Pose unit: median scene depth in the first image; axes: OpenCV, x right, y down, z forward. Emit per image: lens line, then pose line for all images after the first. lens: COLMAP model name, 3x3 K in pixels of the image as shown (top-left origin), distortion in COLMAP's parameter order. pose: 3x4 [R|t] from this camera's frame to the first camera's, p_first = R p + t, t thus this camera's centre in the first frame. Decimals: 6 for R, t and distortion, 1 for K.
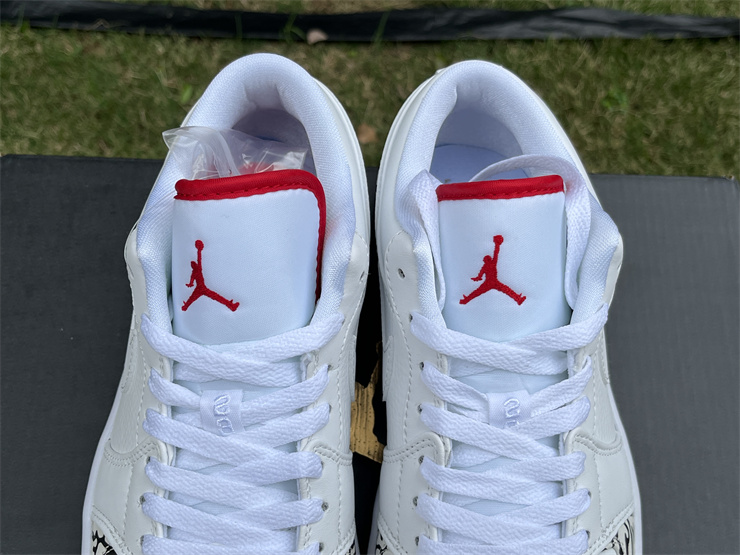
lens RADIAL K [[916.6, 0, 370.0], [0, 916.6, 277.5], [0, 0, 1]] dist [0.137894, -0.515244]
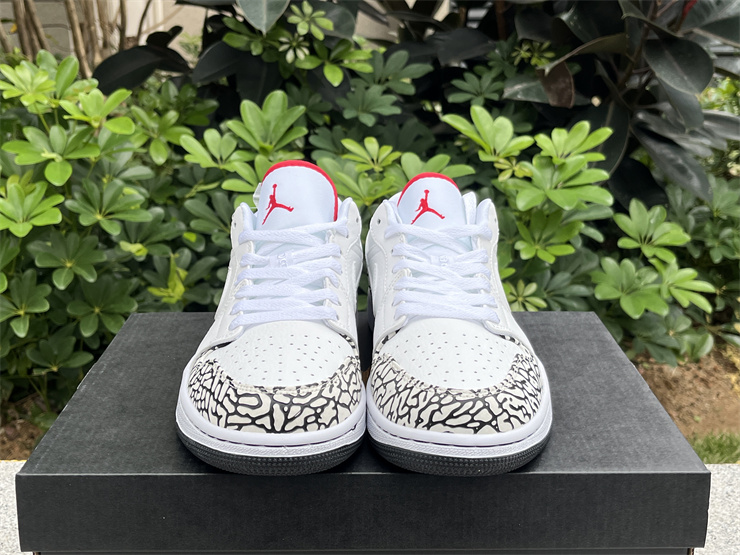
lens RADIAL K [[926.0, 0, 370.0], [0, 926.0, 277.5], [0, 0, 1]] dist [-0.023199, -0.077079]
pose [[0.999233, -0.034336, 0.018849, -0.023724], [0.036876, 0.662384, -0.748256, 1.501803], [0.013207, 0.748377, 0.663142, -0.163858]]
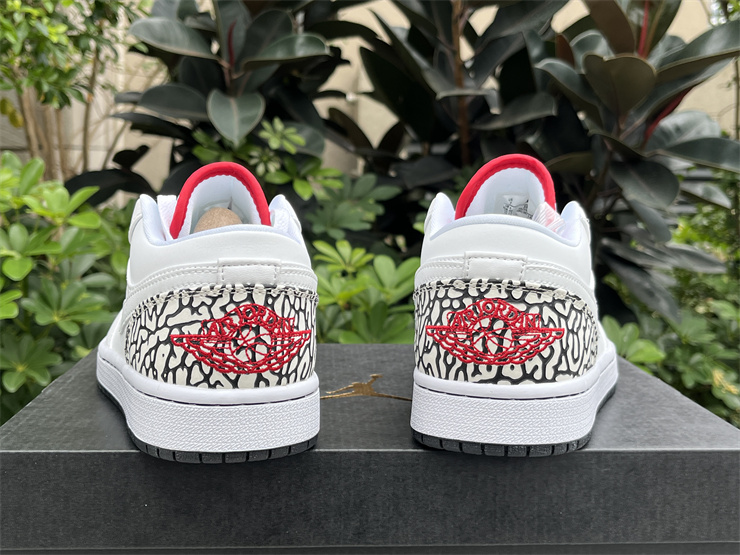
lens RADIAL K [[926.0, 0, 370.0], [0, 926.0, 277.5], [0, 0, 1]] dist [-0.023199, -0.077079]
pose [[0.996537, -0.017883, 0.081202, -0.108532], [0.079244, 0.499980, -0.862404, 1.566383], [-0.025177, 0.865852, 0.499666, 0.123532]]
